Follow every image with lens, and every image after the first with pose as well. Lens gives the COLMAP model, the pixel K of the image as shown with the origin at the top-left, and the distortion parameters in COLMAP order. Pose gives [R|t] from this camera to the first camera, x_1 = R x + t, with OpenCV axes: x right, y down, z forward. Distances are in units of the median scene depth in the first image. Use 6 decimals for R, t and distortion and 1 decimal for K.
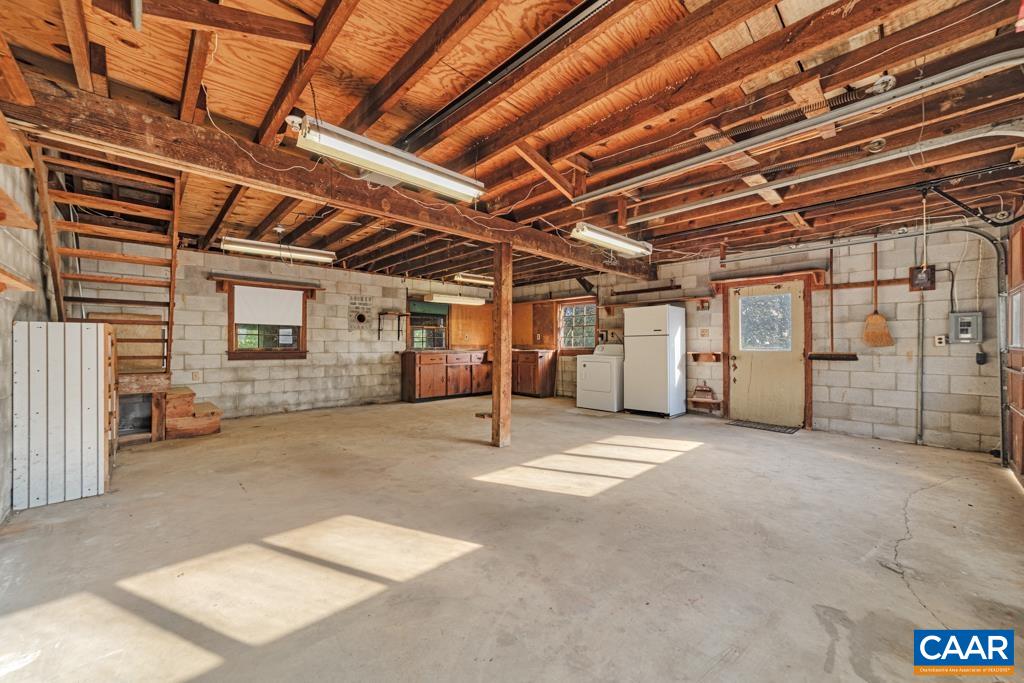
lens RADIAL K [[395.4, 0, 510.1], [0, 395.4, 346.2], [0, 0, 1]] dist [-0.018190, 0.005677]
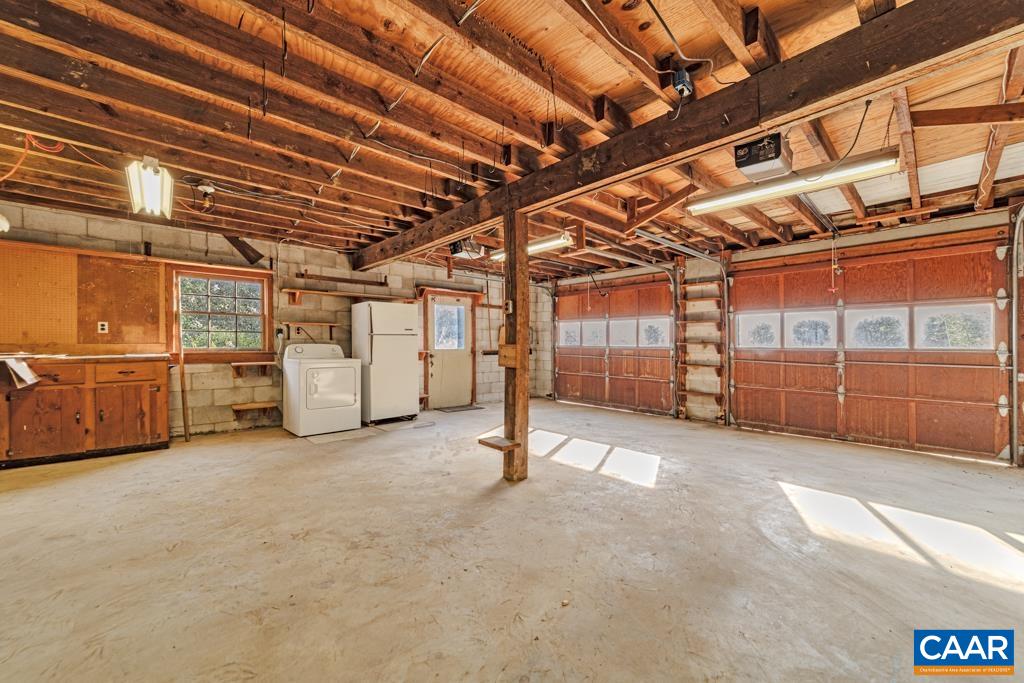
lens RADIAL K [[395.4, 0, 510.1], [0, 395.4, 346.2], [0, 0, 1]] dist [-0.018190, 0.005677]
pose [[0.021452, -0.000551, 0.999770, -0.495550], [0.005709, 0.999984, 0.000428, 0.001810], [-0.999754, 0.005698, 0.021455, 0.635967]]
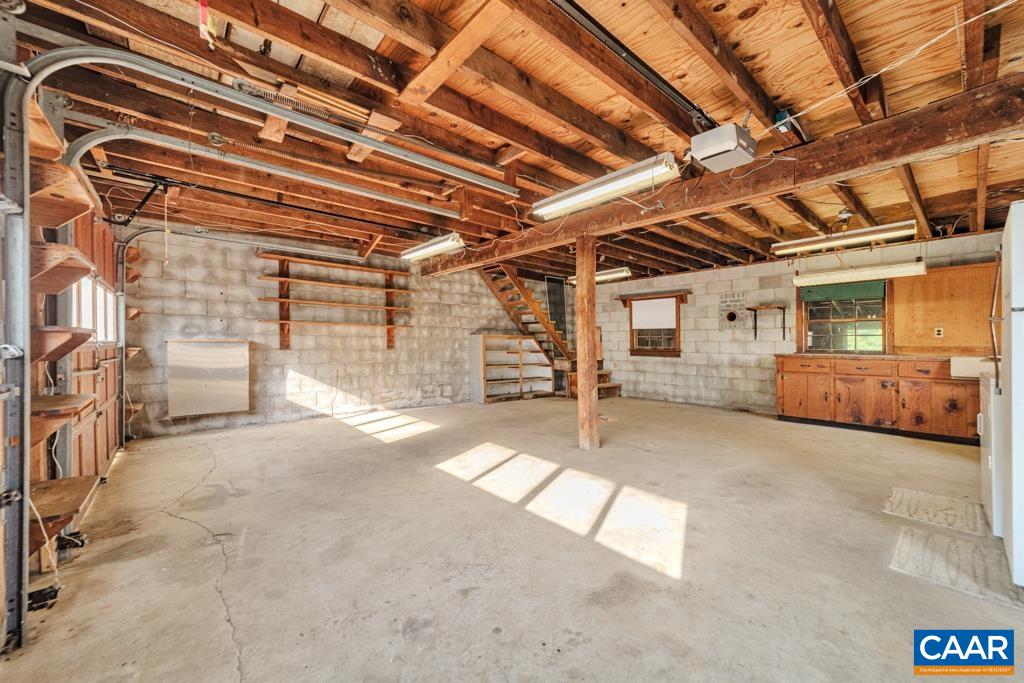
lens RADIAL K [[395.4, 0, 510.1], [0, 395.4, 346.2], [0, 0, 1]] dist [-0.018190, 0.005677]
pose [[-0.059155, 0.004772, -0.998237, 0.599422], [-0.011257, 0.999922, 0.005448, -0.000295], [0.998185, 0.011560, -0.059096, 0.550820]]
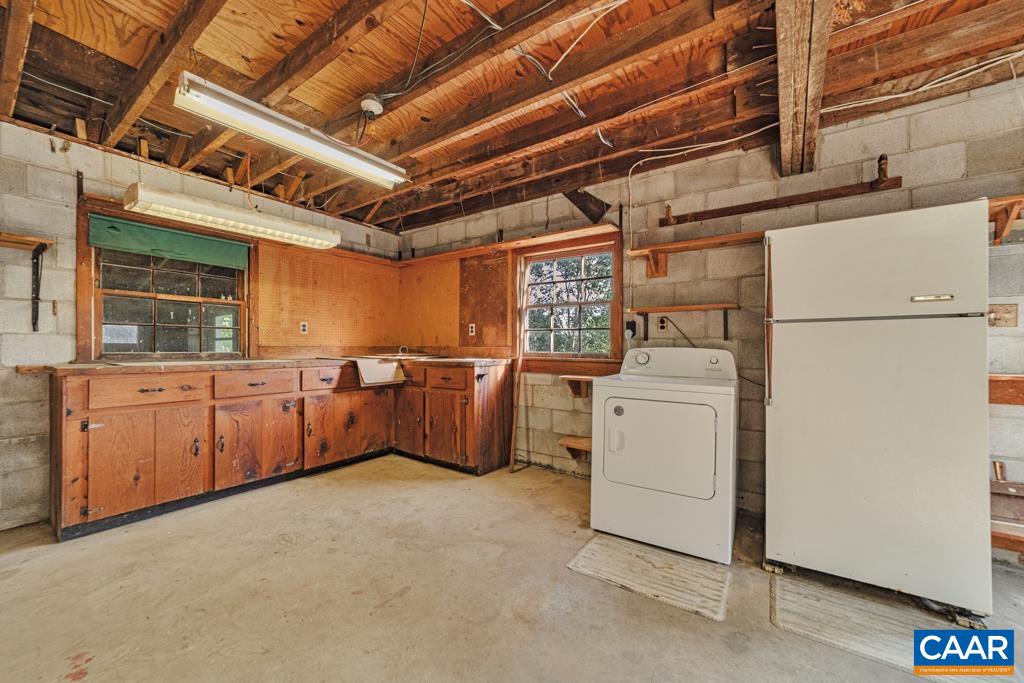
lens RADIAL K [[395.4, 0, 510.1], [0, 395.4, 346.2], [0, 0, 1]] dist [-0.018190, 0.005677]
pose [[0.981132, 0.006268, 0.193236, 0.033262], [-0.005703, 0.999978, -0.003475, -0.003977], [-0.193254, 0.002308, 0.981146, 0.686090]]
